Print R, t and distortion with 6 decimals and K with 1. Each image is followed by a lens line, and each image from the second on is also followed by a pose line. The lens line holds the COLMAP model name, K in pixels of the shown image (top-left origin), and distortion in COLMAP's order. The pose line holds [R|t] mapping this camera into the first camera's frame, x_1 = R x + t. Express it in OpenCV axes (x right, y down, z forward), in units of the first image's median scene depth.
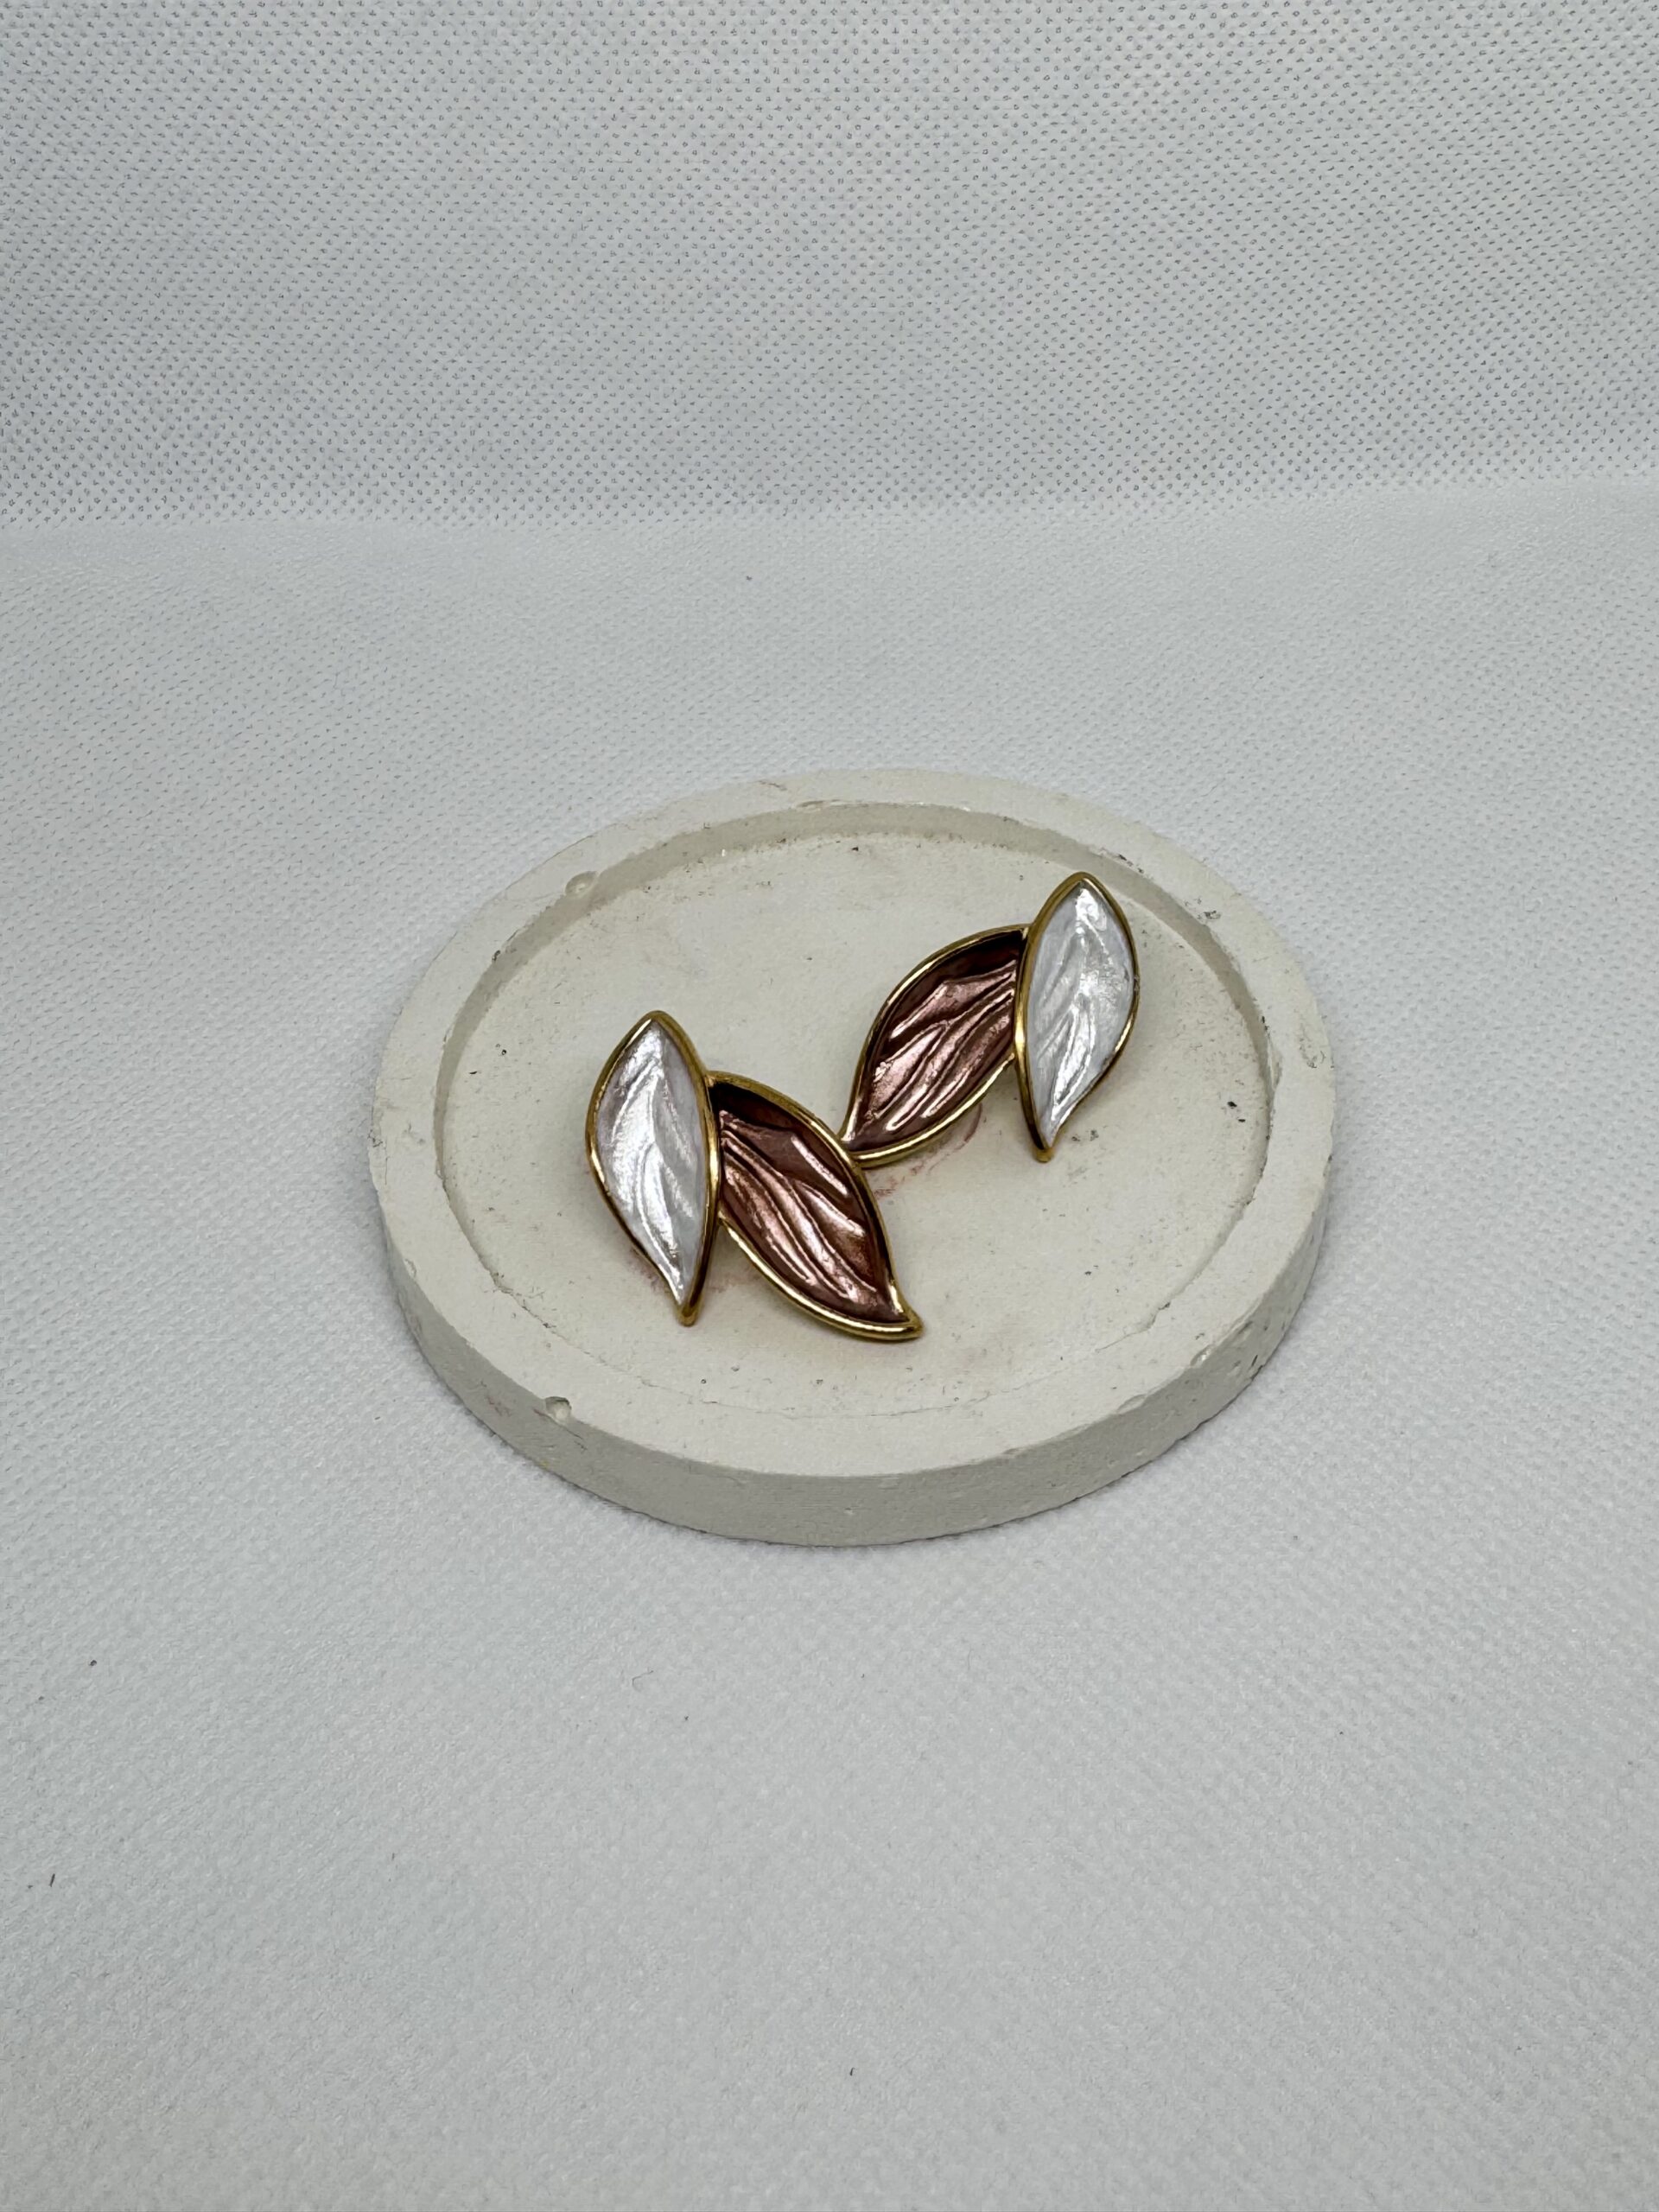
lens RADIAL K [[2332.2, 0, 833.2], [0, 2332.2, 983.9], [0, 0, 1]] dist [0.002602, 0.000000]
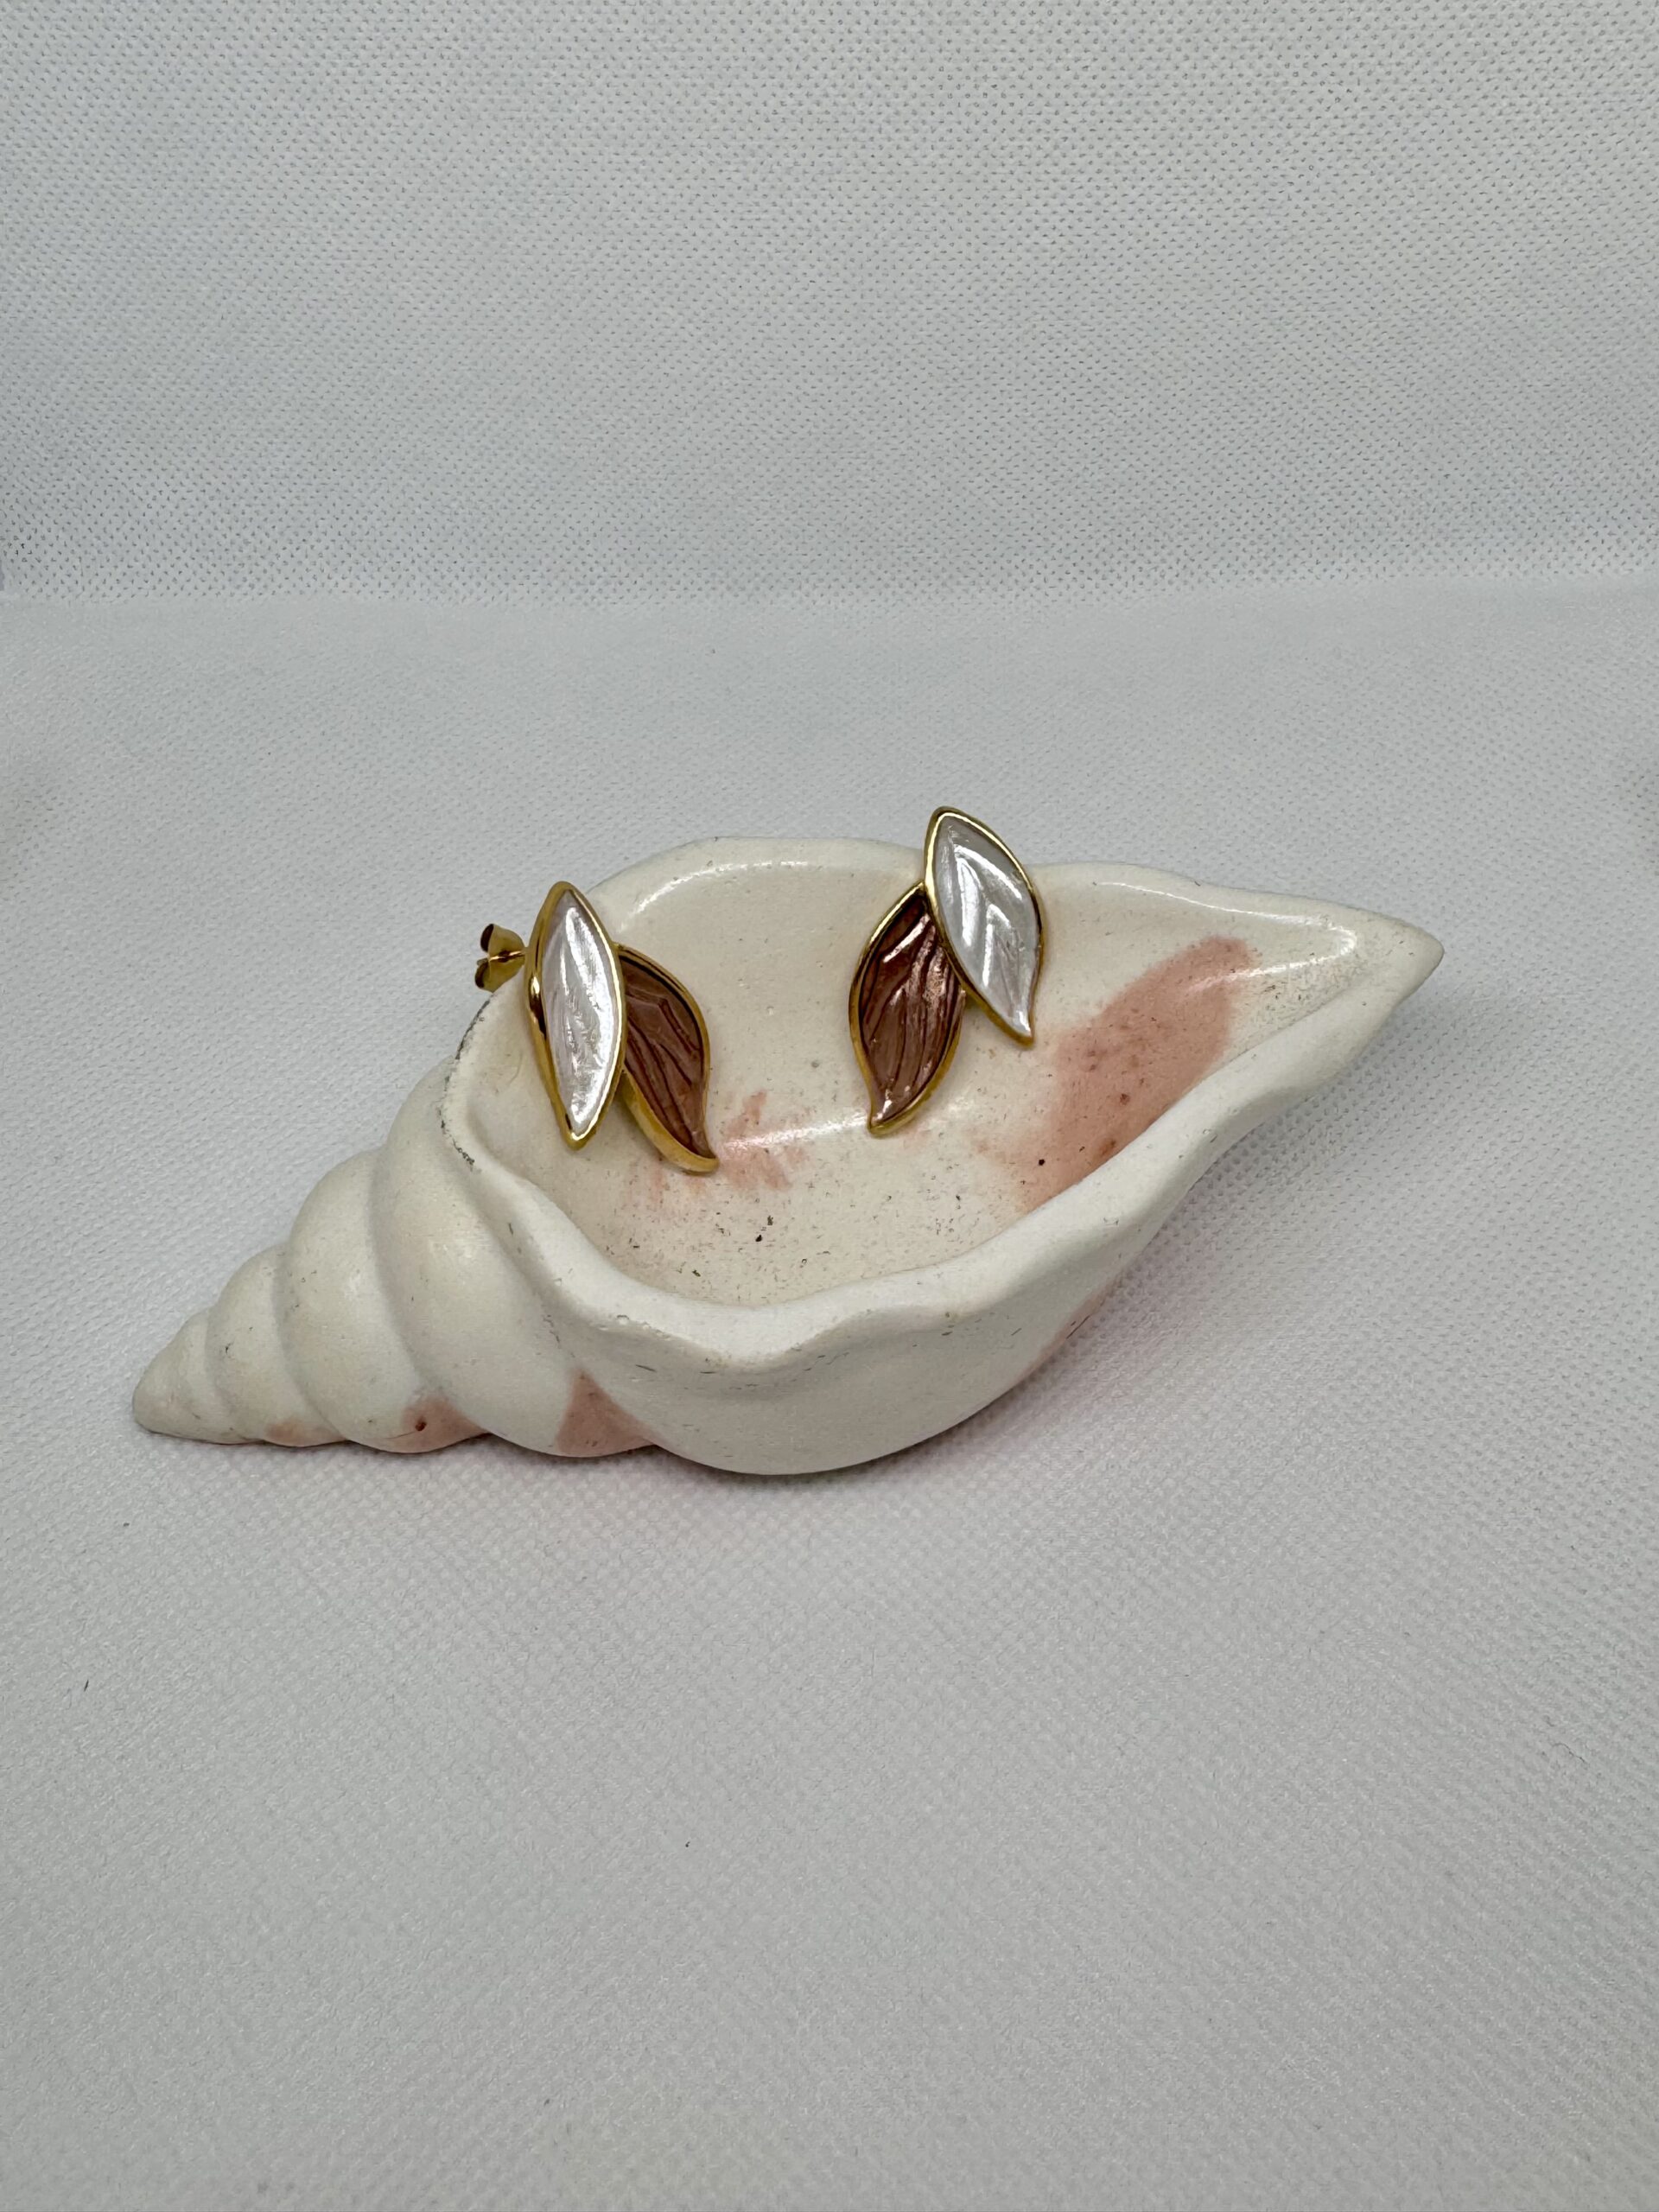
lens RADIAL K [[2123.8, 0, 842.3], [0, 2123.8, 1059.8], [0, 0, 1]] dist [0.002925, 0.000000]
pose [[0.999331, 0.020955, -0.029962, 0.091446], [-0.019879, 0.999162, 0.035782, -0.010193], [0.030686, -0.035162, 0.998910, -0.122651]]
